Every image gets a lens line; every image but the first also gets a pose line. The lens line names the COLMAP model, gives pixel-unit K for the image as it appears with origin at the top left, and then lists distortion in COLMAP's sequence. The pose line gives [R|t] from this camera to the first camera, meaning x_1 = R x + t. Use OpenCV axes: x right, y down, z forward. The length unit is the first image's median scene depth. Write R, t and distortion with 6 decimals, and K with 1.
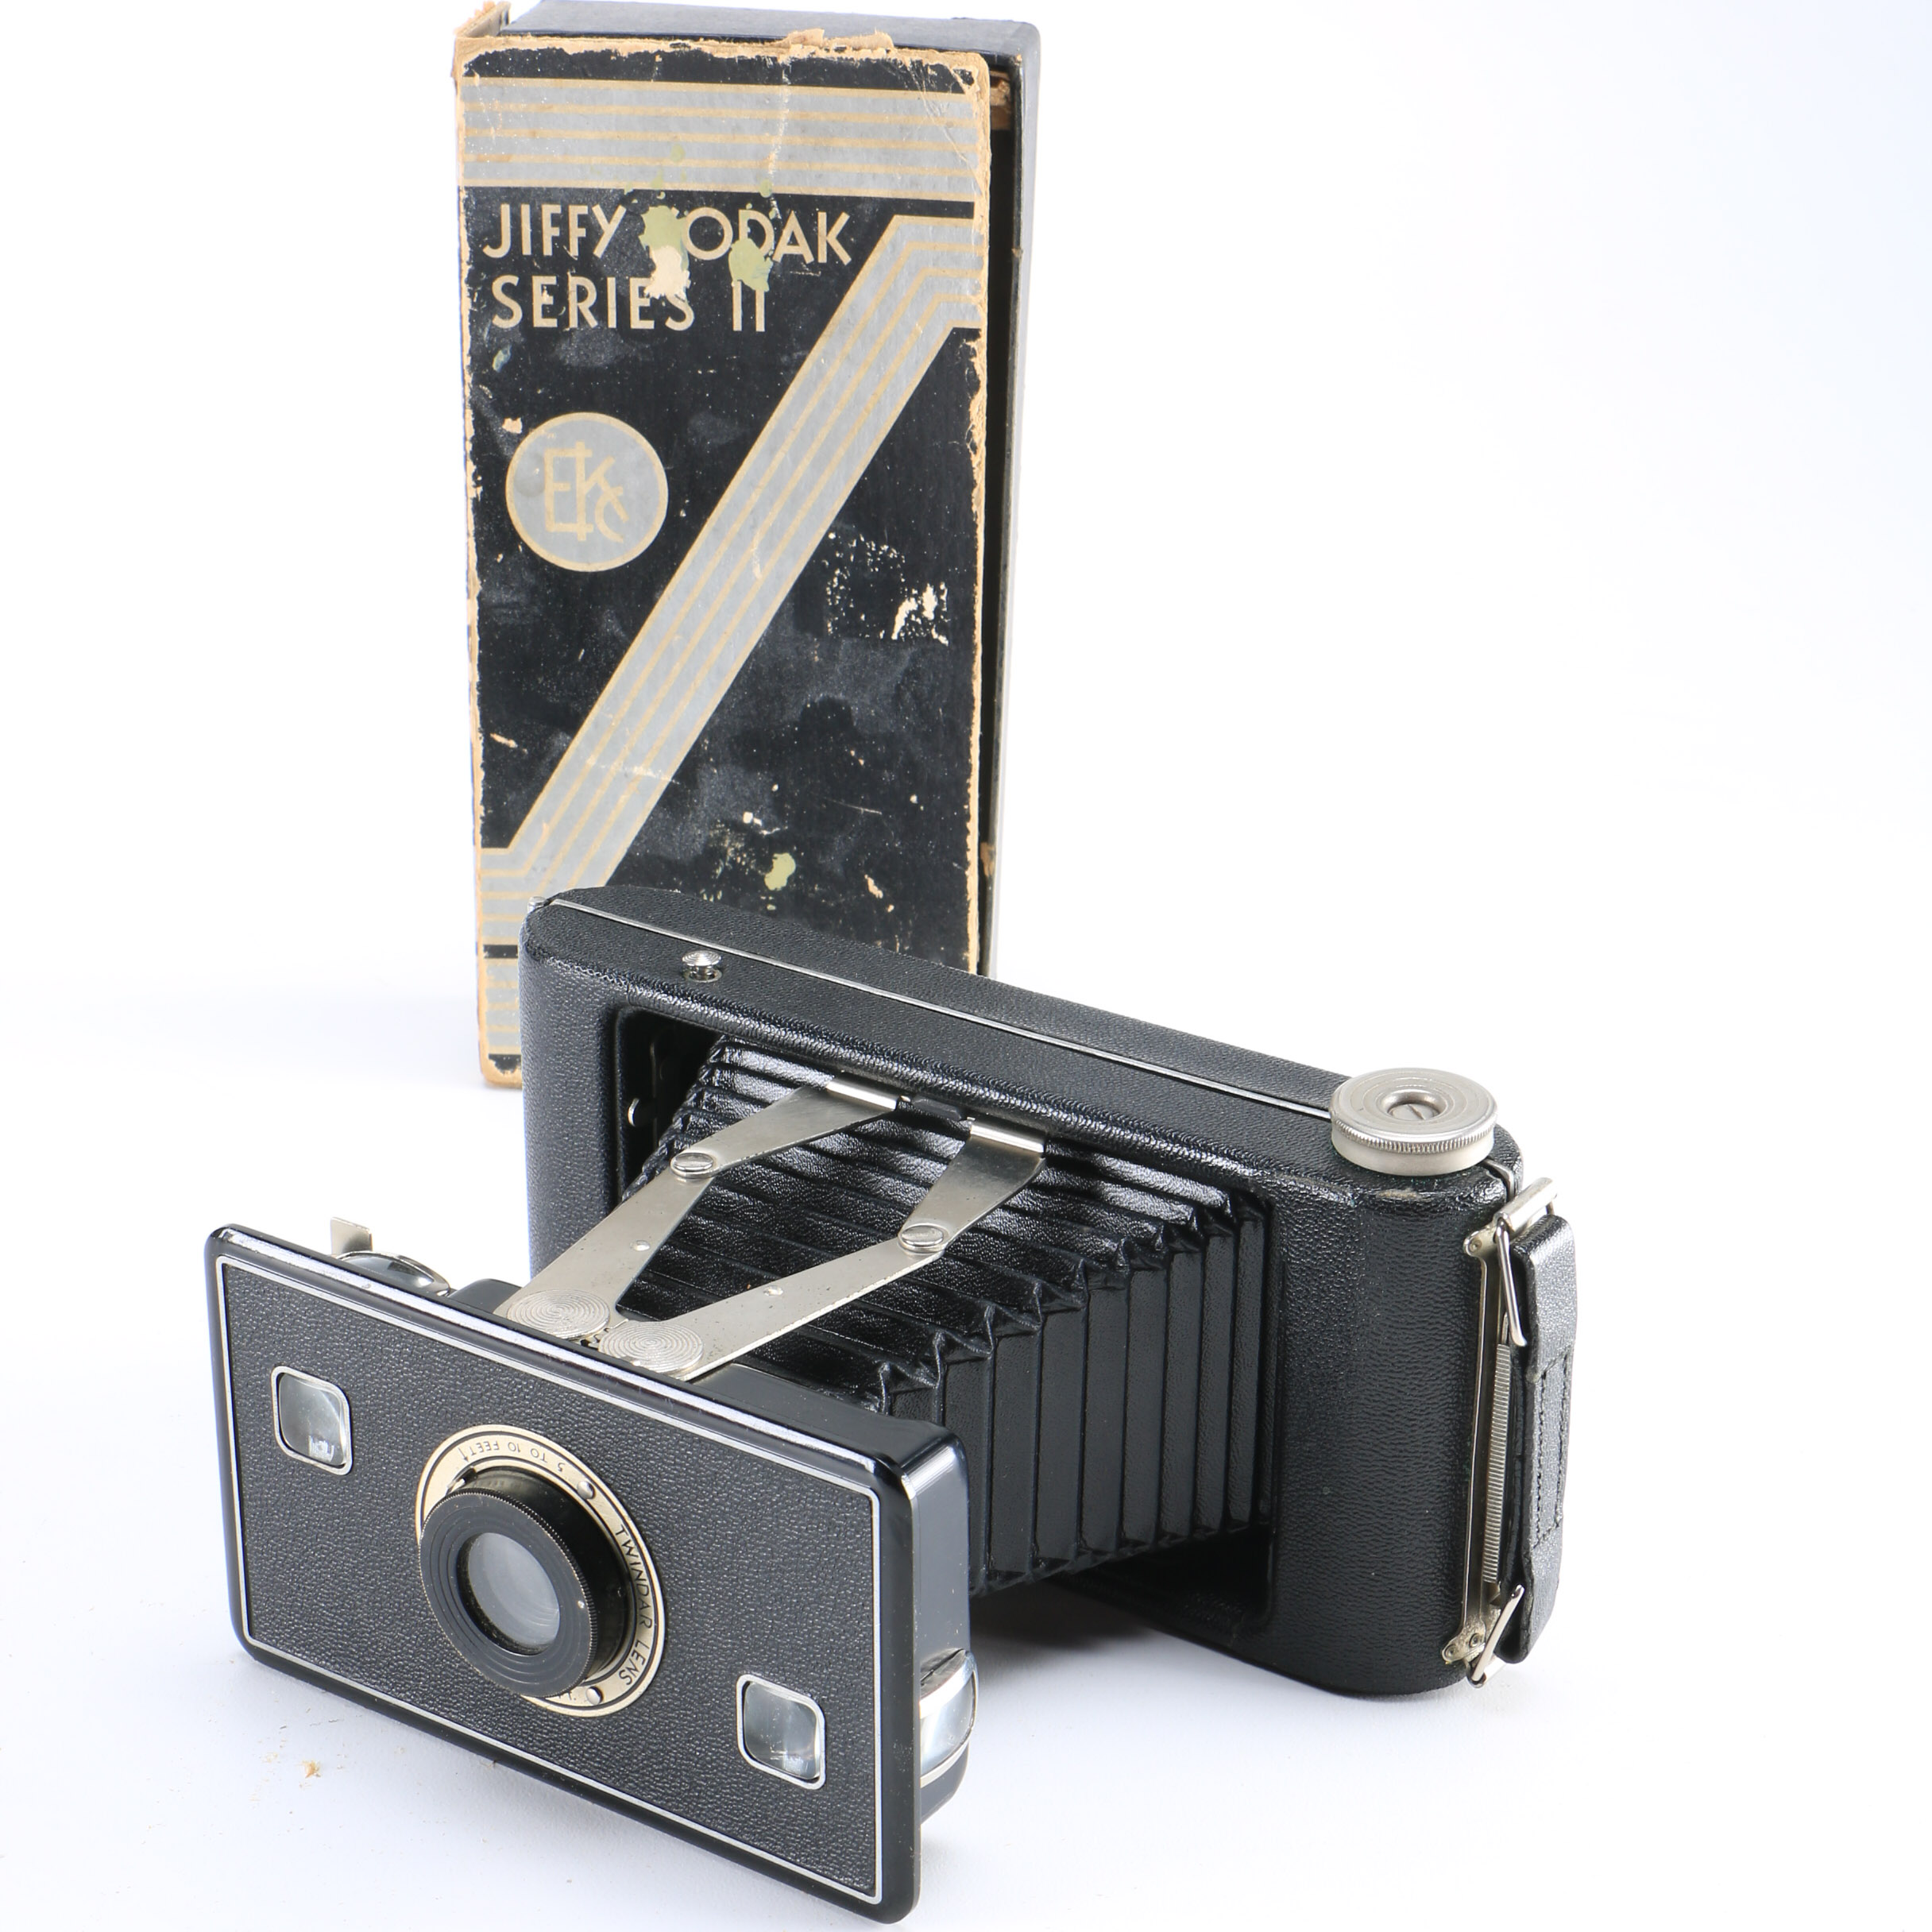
lens RADIAL K [[4140.9, 0, 966.0], [0, 4140.9, 966.0], [0, 0, 1]] dist [-0.039979, -0.069347]
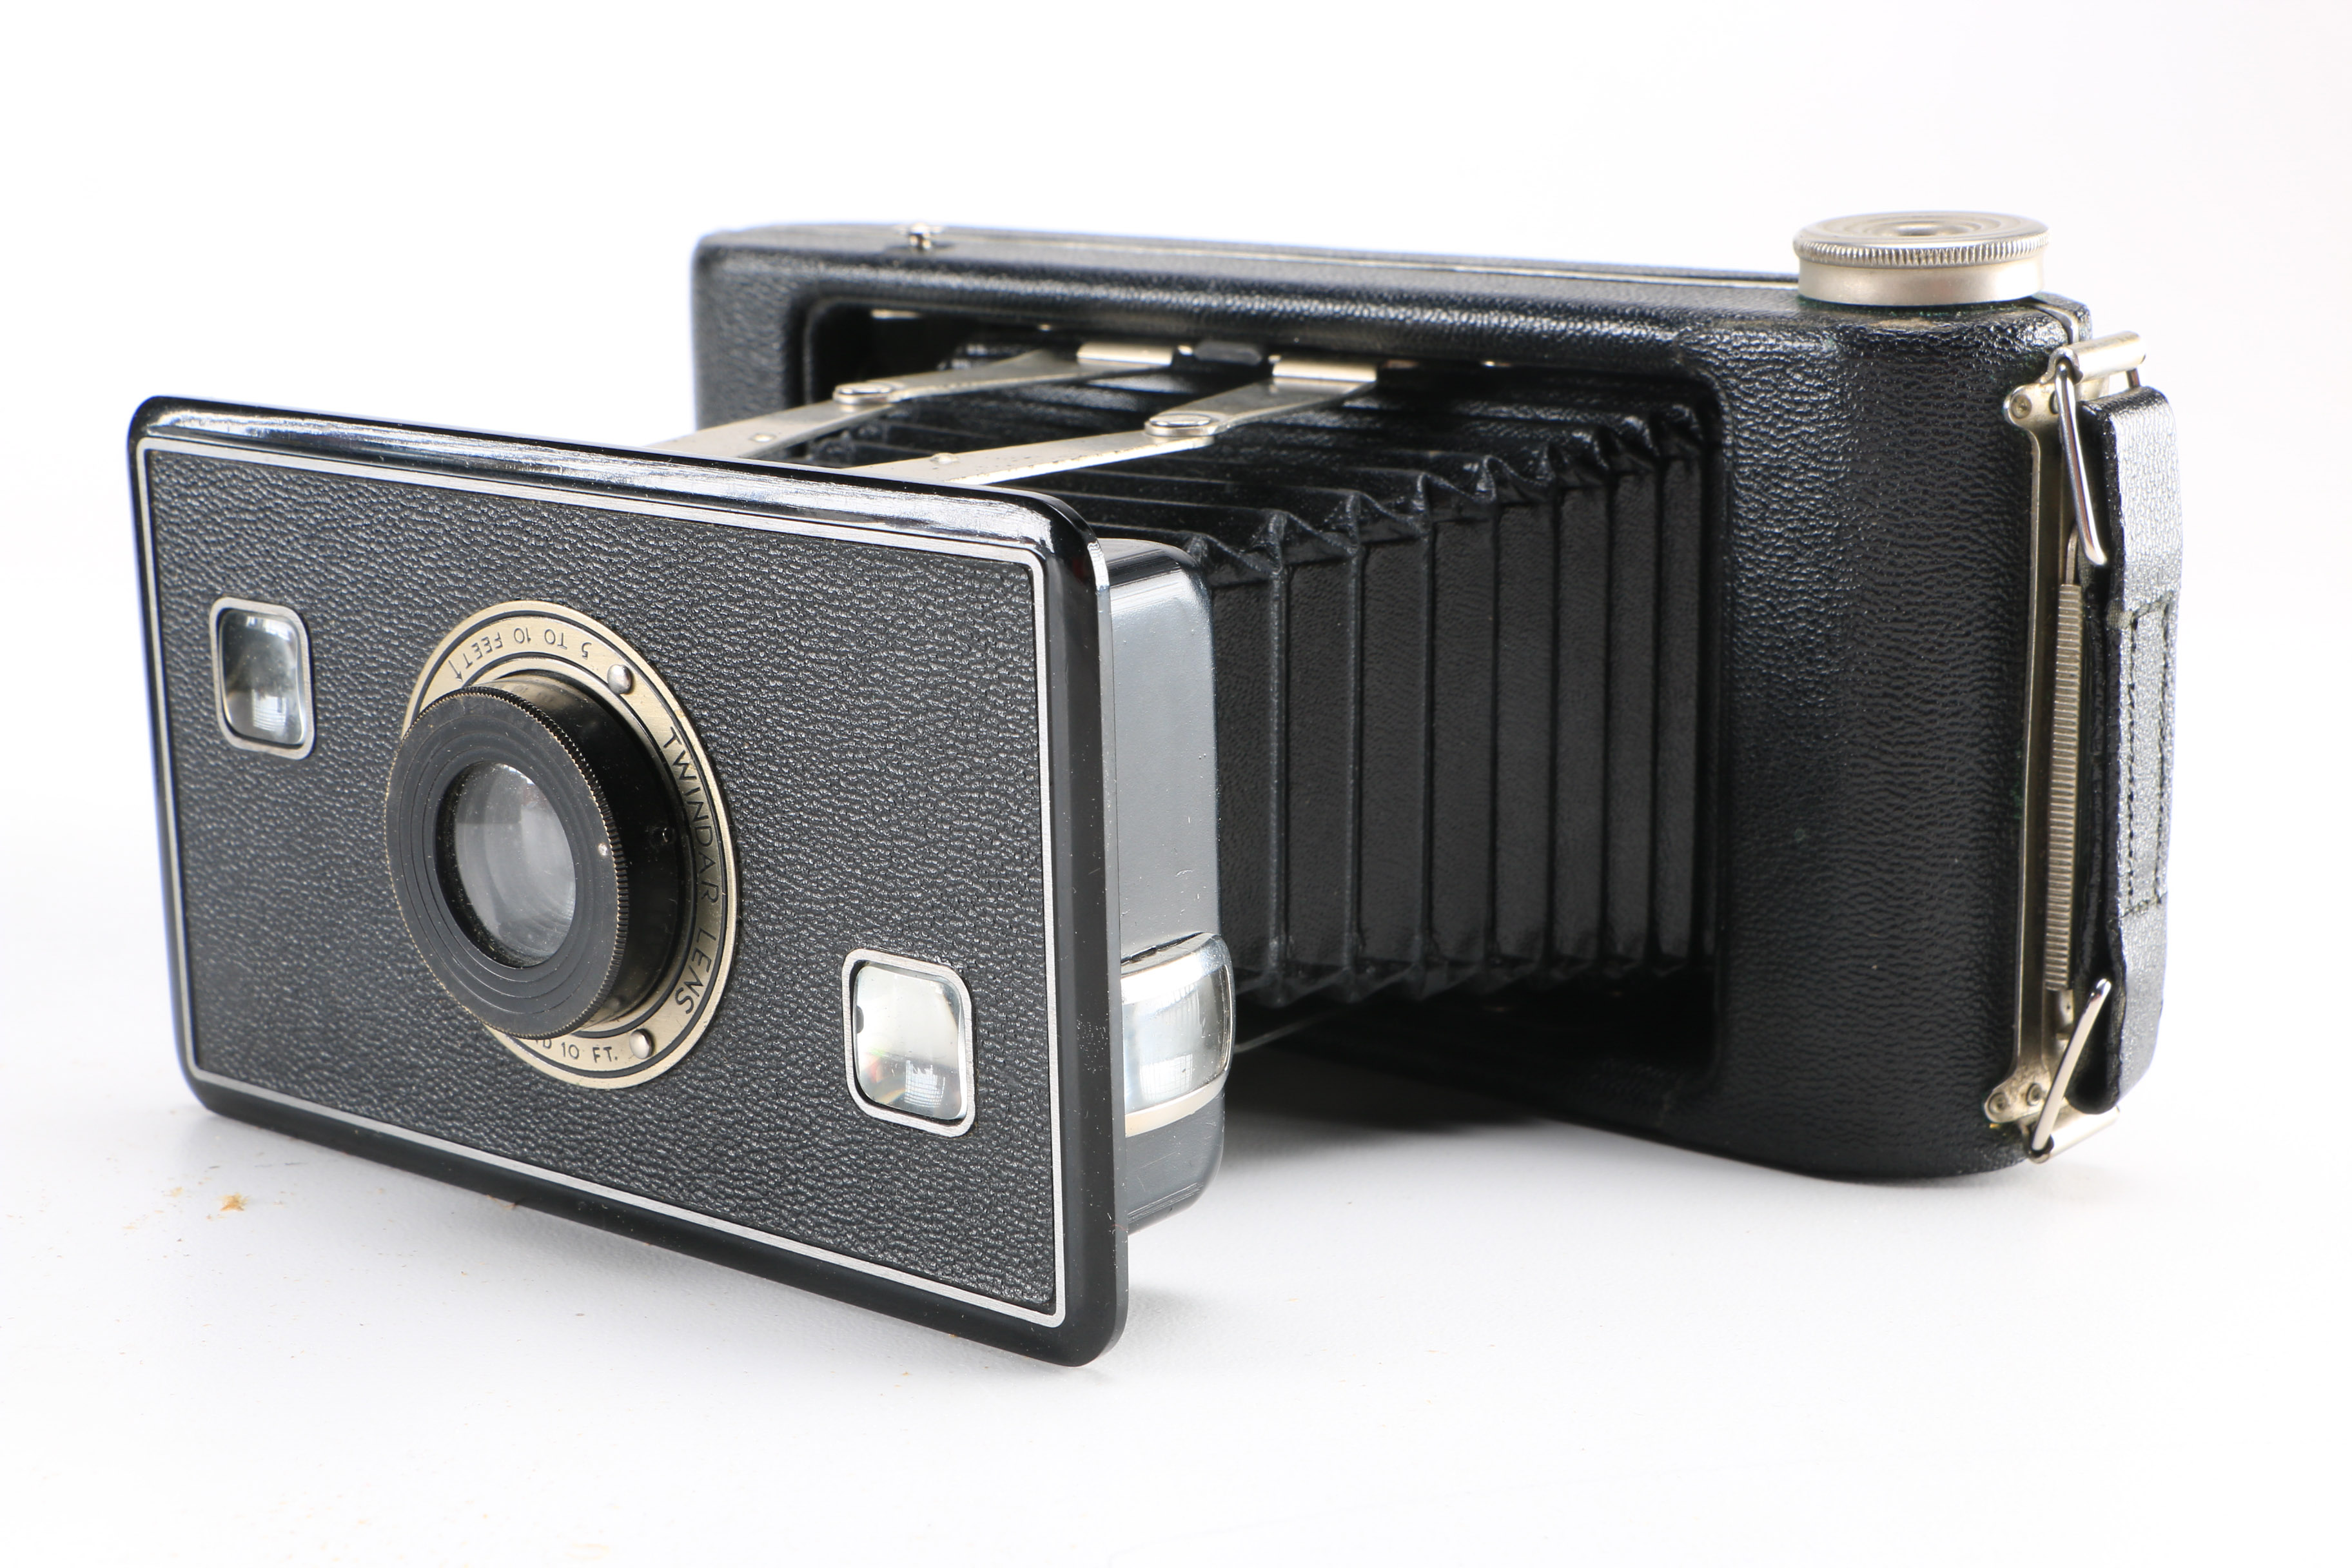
lens RADIAL K [[3779.3, 0, 1176.0], [0, 3779.3, 784.0], [0, 0, 1]] dist [-0.027437, -0.049592]
pose [[0.996531, -0.002257, -0.083193, 0.039003], [-0.011258, 0.986786, -0.161635, 0.220108], [0.082458, 0.162011, 0.983338, 0.408382]]
